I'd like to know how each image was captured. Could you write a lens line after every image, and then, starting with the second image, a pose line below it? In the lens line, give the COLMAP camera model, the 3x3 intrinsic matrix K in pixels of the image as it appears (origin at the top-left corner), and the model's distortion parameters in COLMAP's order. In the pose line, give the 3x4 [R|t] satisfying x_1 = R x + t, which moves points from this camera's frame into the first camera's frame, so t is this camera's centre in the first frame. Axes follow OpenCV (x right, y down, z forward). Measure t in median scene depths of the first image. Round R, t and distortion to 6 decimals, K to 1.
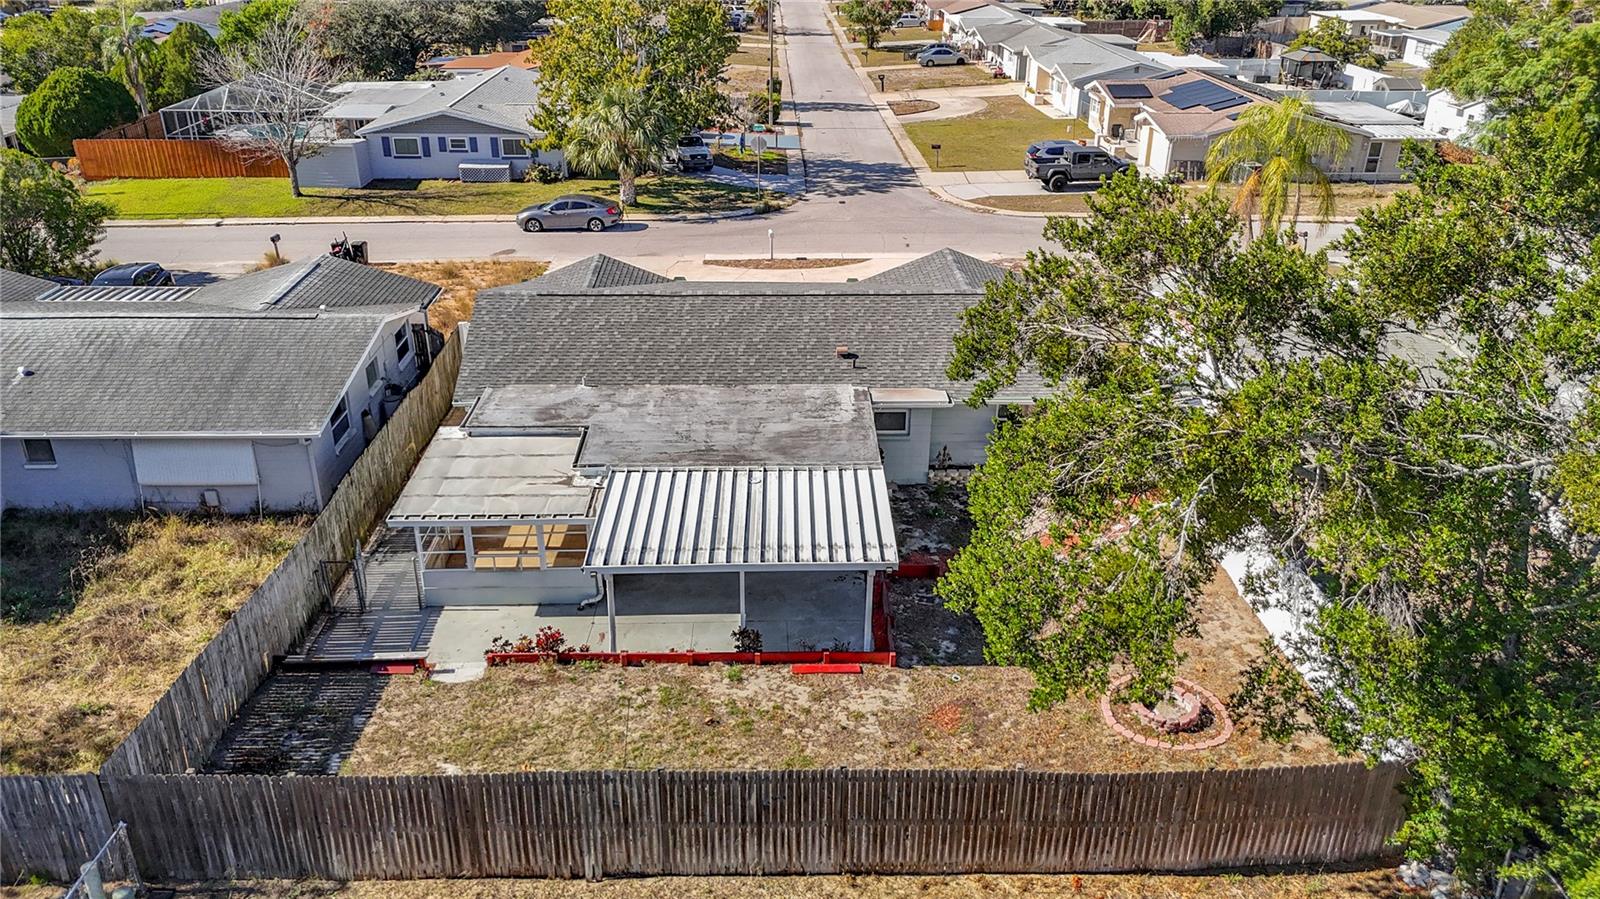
lens RADIAL K [[1145.5, 0, 800.0], [0, 1145.5, 449.5], [0, 0, 1]] dist [0.067865, -0.066208]
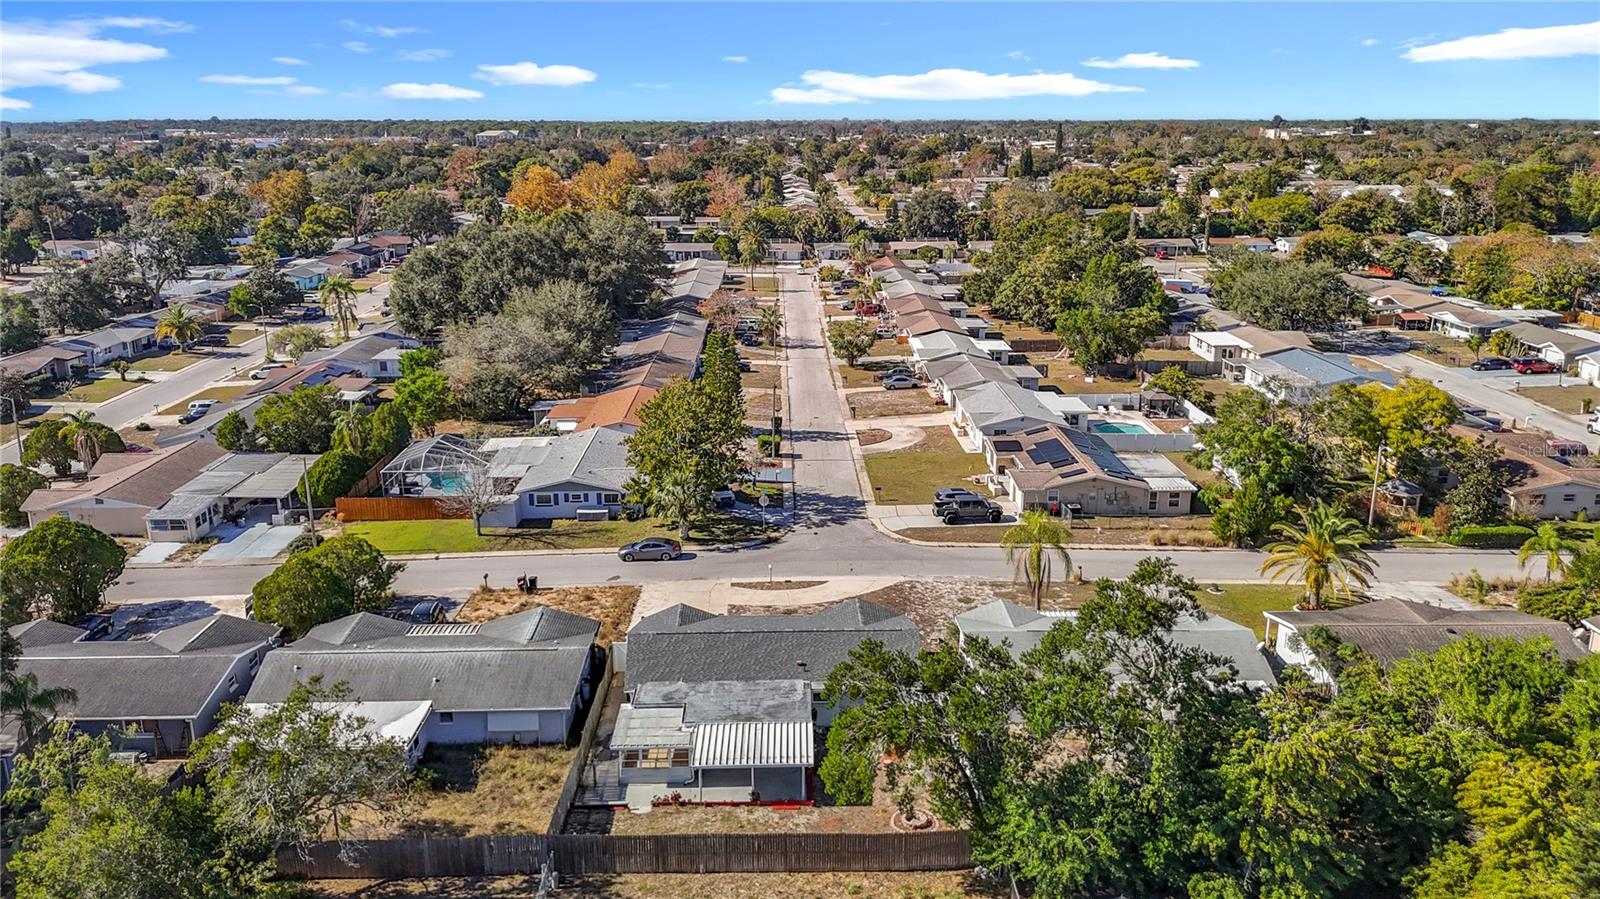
lens RADIAL K [[1213.7, 0, 800.0], [0, 1213.7, 449.5], [0, 0, 1]] dist [0.196971, -0.635936]
pose [[0.999878, -0.008984, -0.012764, 0.046002], [0.006847, 0.987325, -0.158565, -0.075915], [0.014027, 0.158458, 0.987266, -0.863379]]
